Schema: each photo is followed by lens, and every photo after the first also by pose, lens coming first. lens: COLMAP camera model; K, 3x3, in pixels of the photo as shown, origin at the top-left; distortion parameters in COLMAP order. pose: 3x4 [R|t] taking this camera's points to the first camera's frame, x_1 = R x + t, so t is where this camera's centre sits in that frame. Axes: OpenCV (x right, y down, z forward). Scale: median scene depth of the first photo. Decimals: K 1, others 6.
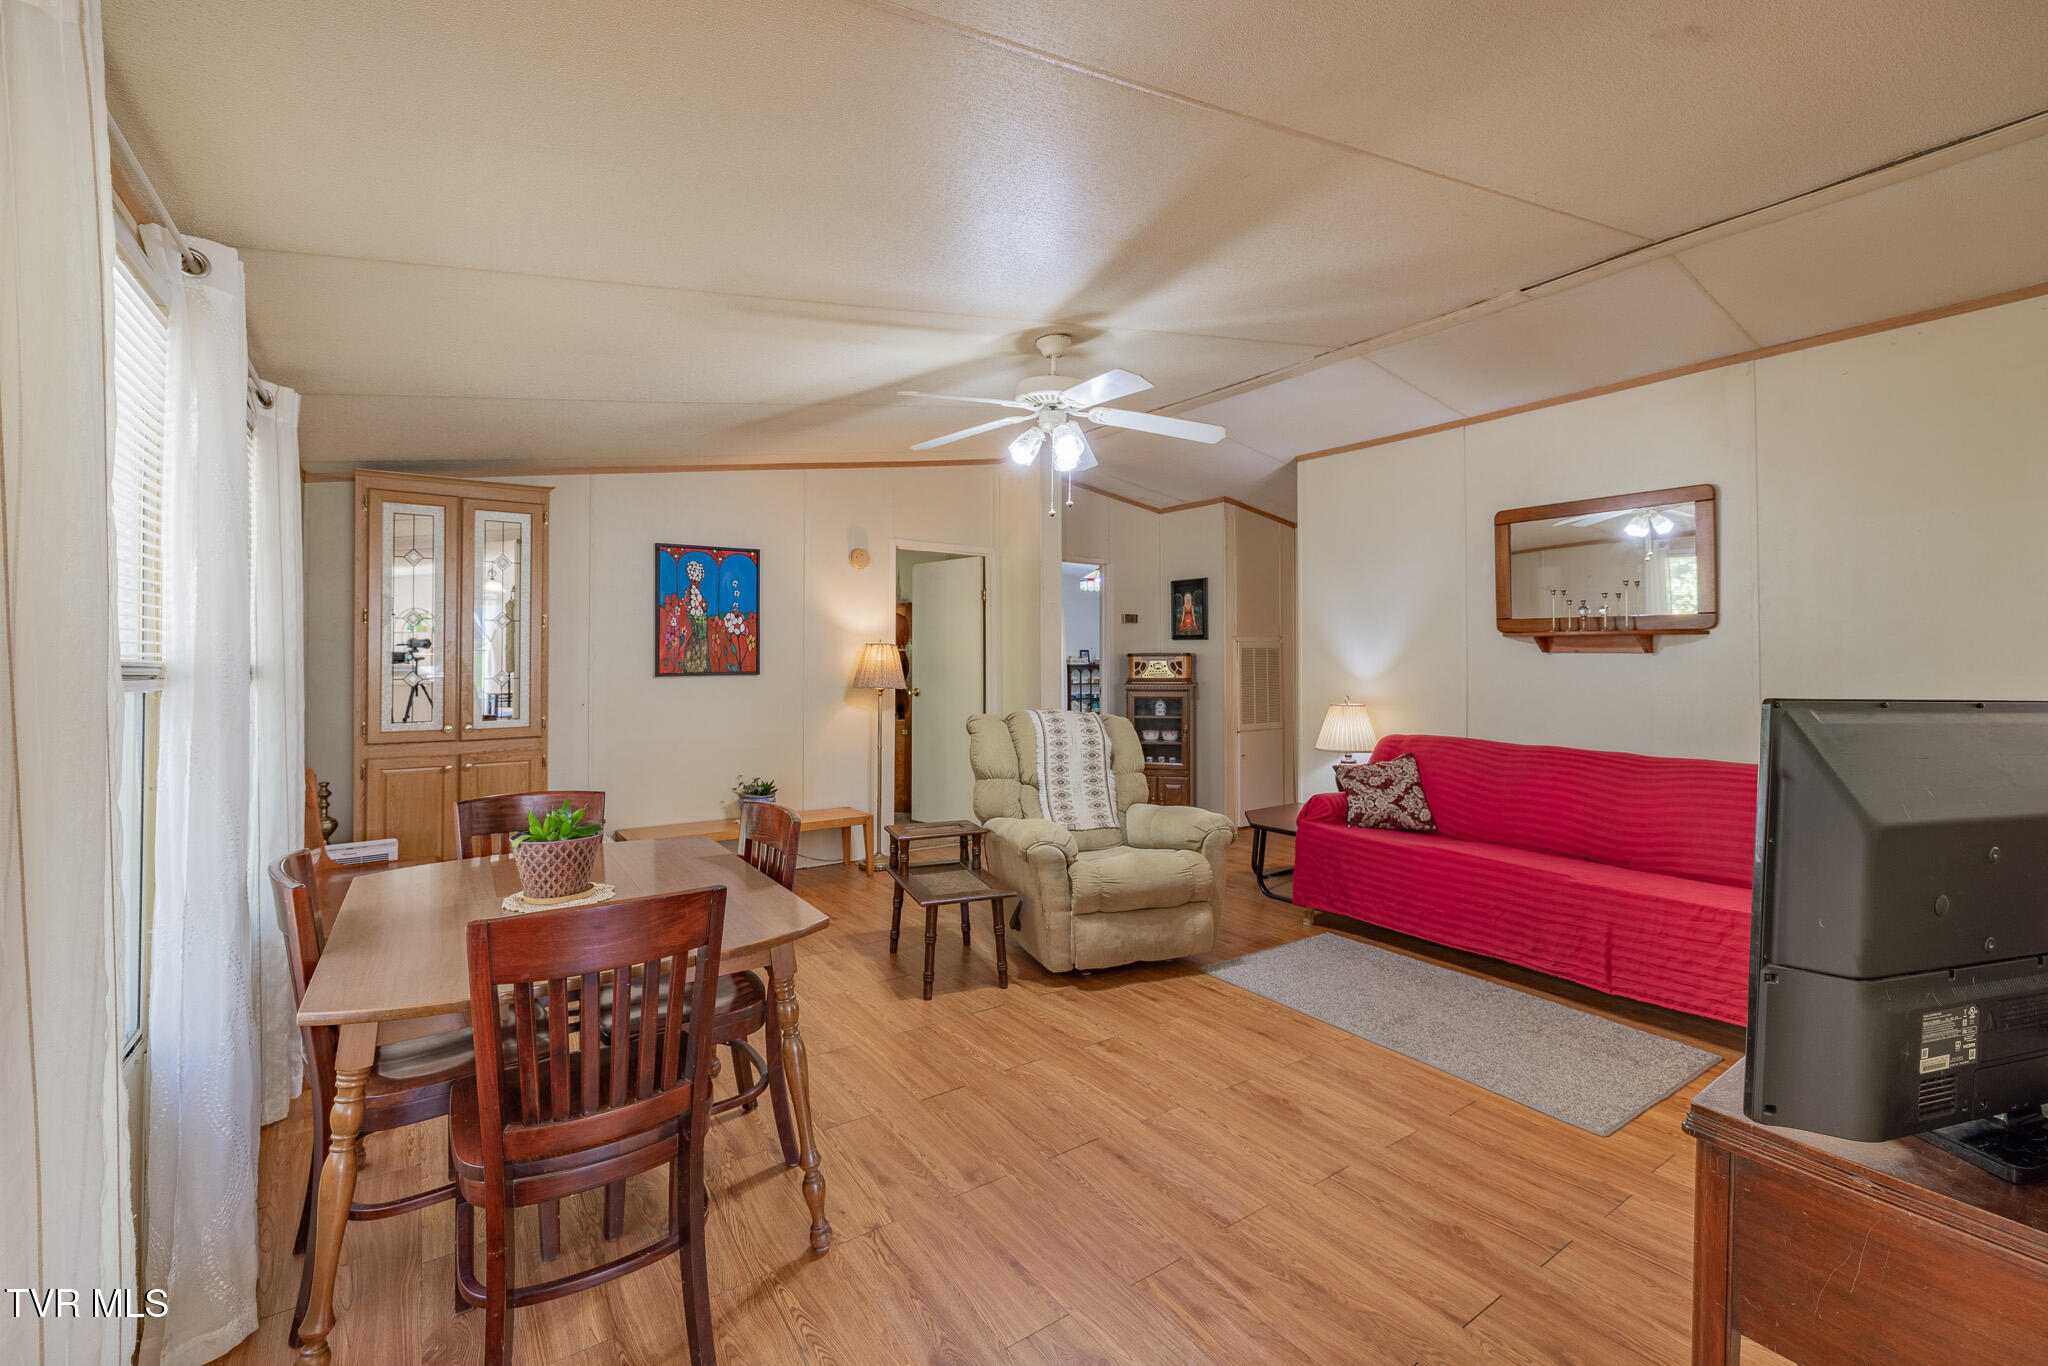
lens RADIAL K [[874.8, 0, 1009.8], [0, 874.8, 644.7], [0, 0, 1]] dist [0.000756, 0.000103]
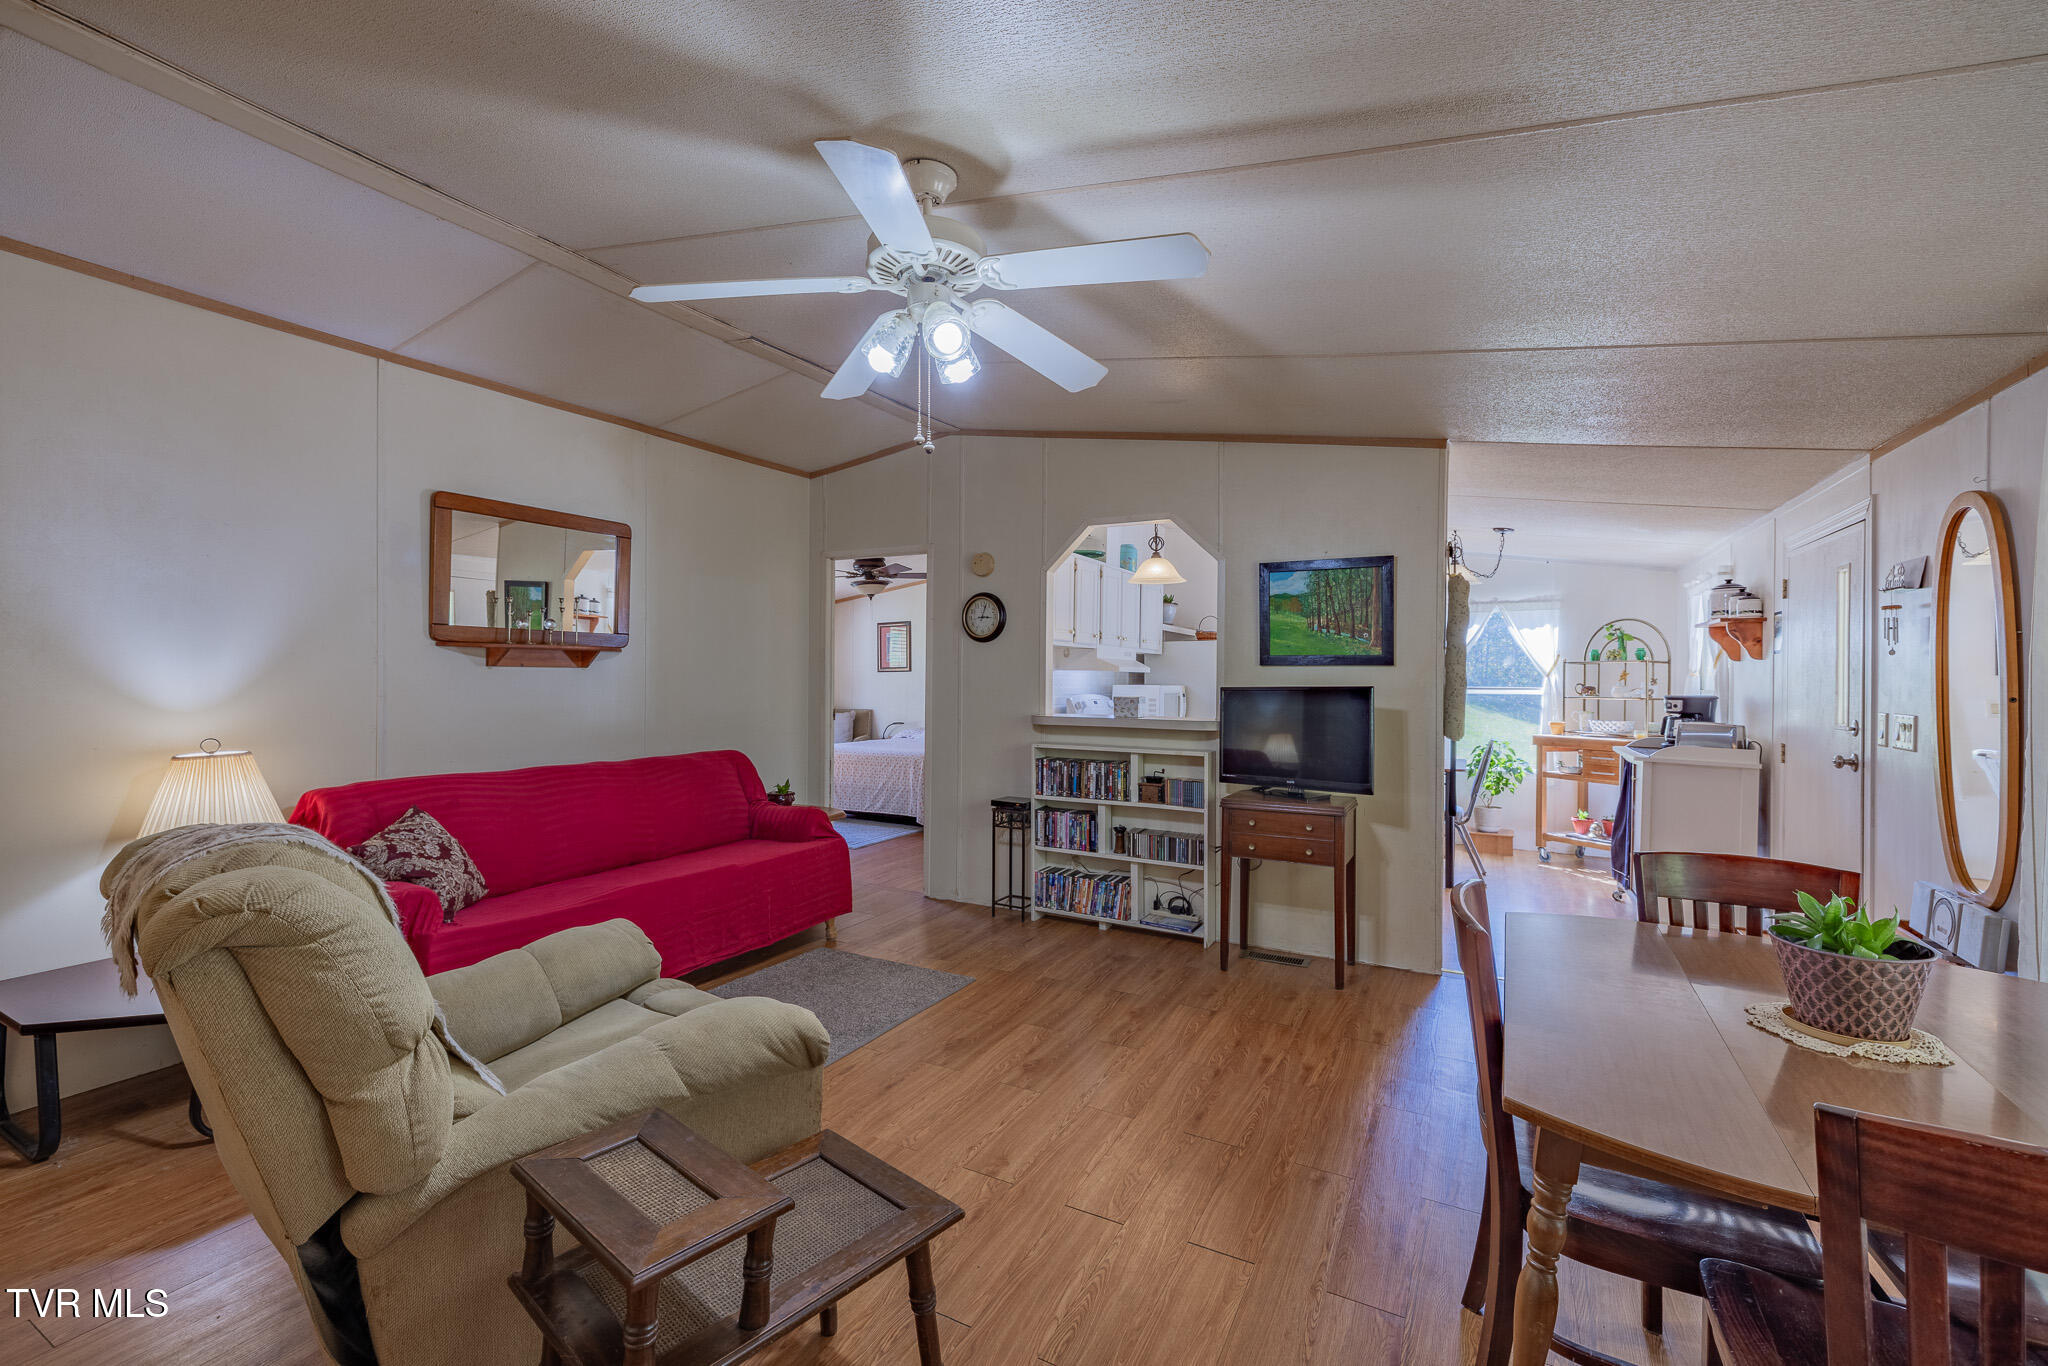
lens RADIAL K [[863.1, 0, 1020.0], [0, 863.1, 673.1], [0, 0, 1]] dist [0.001457, 0.000031]
pose [[-0.458275, -0.003353, 0.888804, -0.404723], [-0.015521, 0.999871, -0.004231, 0.010872], [-0.888675, -0.015734, -0.458268, 0.921526]]
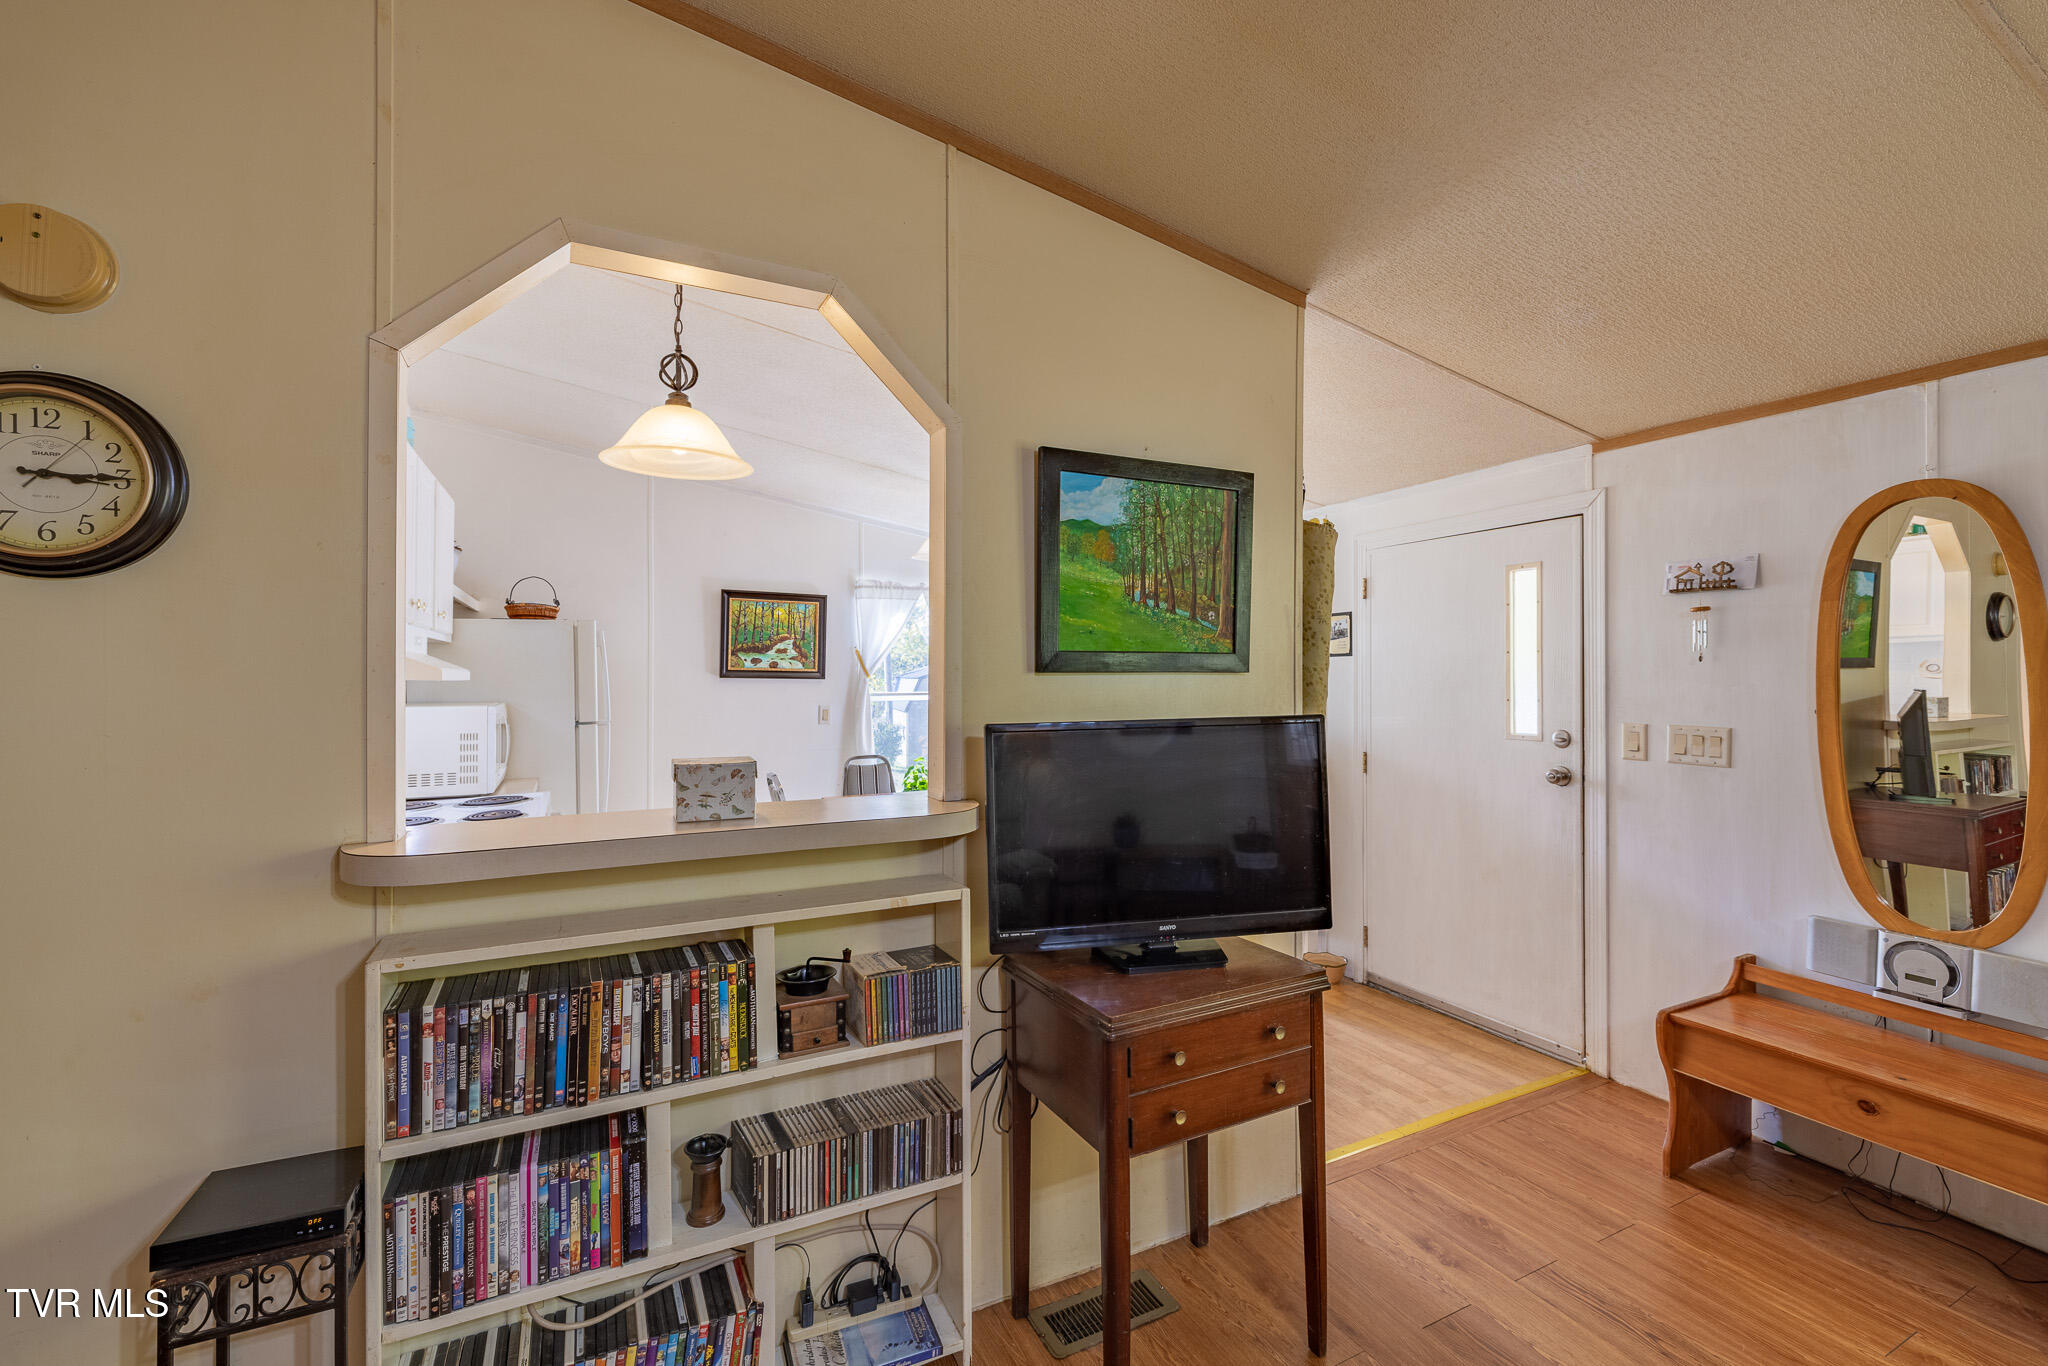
lens RADIAL K [[853.3, 0, 1016.0], [0, 853.3, 673.4], [0, 0, 1]] dist [0.000480, 0.000254]
pose [[-0.990106, -0.002395, 0.140303, 0.284895], [-0.003598, 0.999959, -0.008318, -0.001829], [-0.140277, -0.008741, -0.990074, 0.670253]]
